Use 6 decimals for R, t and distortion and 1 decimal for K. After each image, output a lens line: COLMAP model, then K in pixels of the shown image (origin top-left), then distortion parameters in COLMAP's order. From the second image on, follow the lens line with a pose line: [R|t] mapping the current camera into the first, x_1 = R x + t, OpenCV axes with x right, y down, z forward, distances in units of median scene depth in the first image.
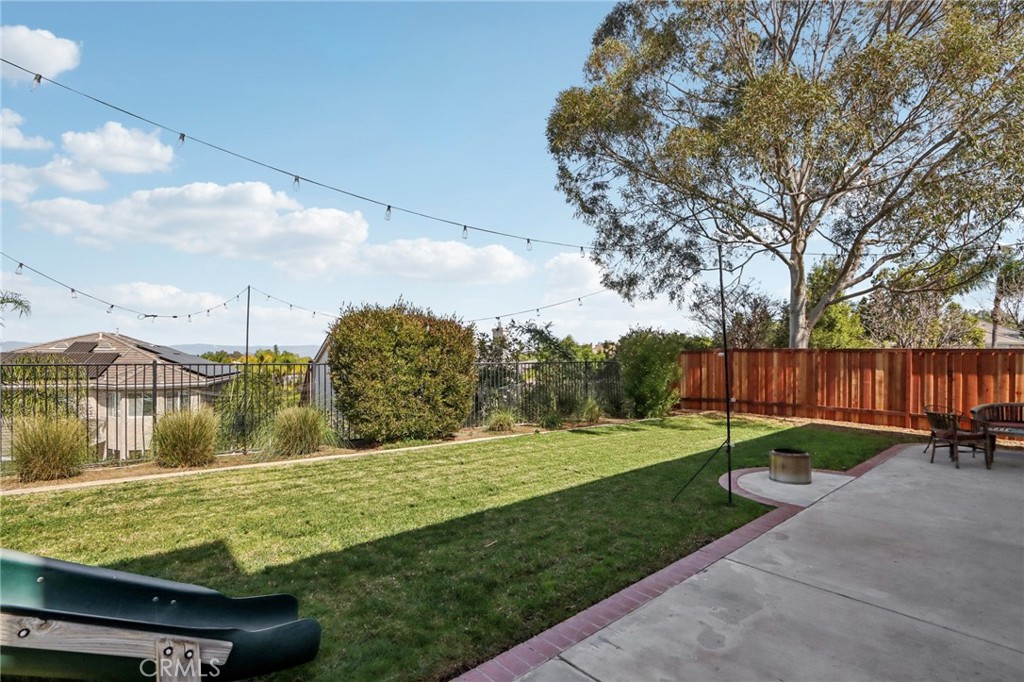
lens RADIAL K [[481.2, 0, 522.6], [0, 481.2, 353.5], [0, 0, 1]] dist [-0.003393, -0.000102]
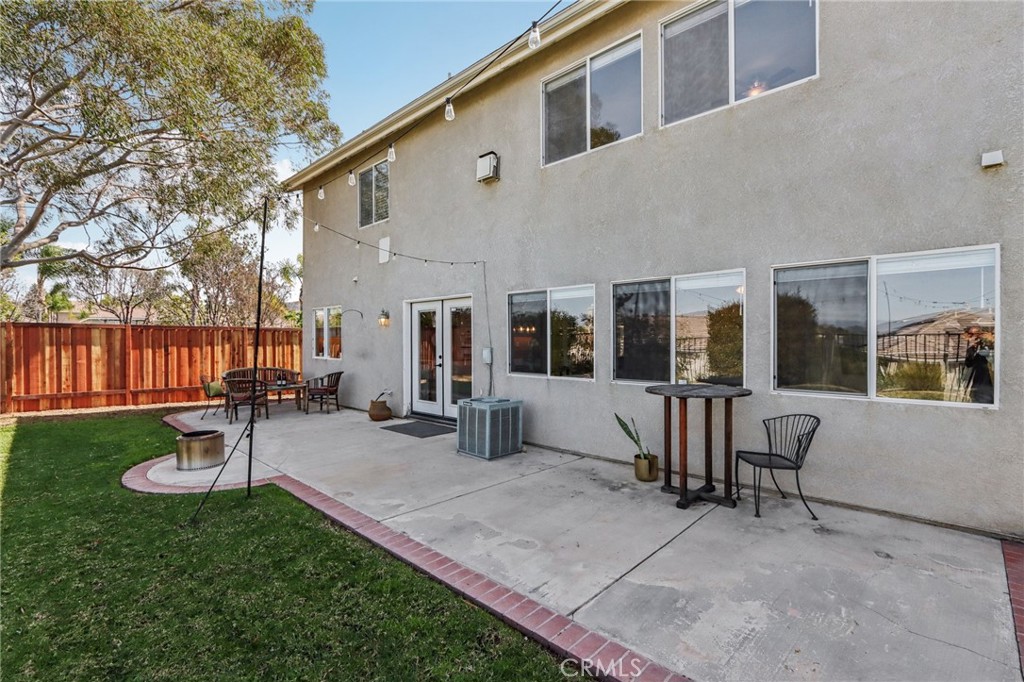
lens RADIAL K [[474.9, 0, 510.3], [0, 474.9, 341.0], [0, 0, 1]] dist [-0.009271, 0.000162]
pose [[-0.070946, -0.010485, 0.997425, -0.196015], [-0.002222, 0.999944, 0.010354, 0.011122], [-0.997478, -0.001482, -0.070965, 0.262547]]
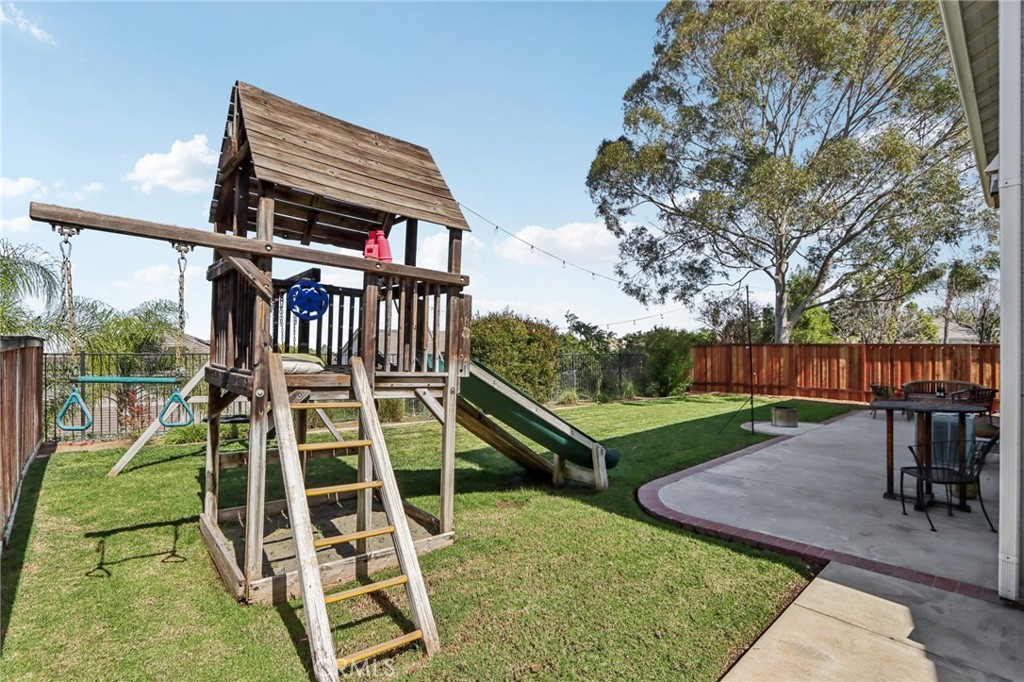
lens RADIAL K [[474.9, 0, 510.3], [0, 474.9, 341.0], [0, 0, 1]] dist [-0.009271, 0.000162]
pose [[0.999873, 0.000048, 0.015943, -0.205682], [0.000182, 0.999896, -0.014441, 0.001451], [-0.015942, 0.014442, 0.999769, -0.305263]]
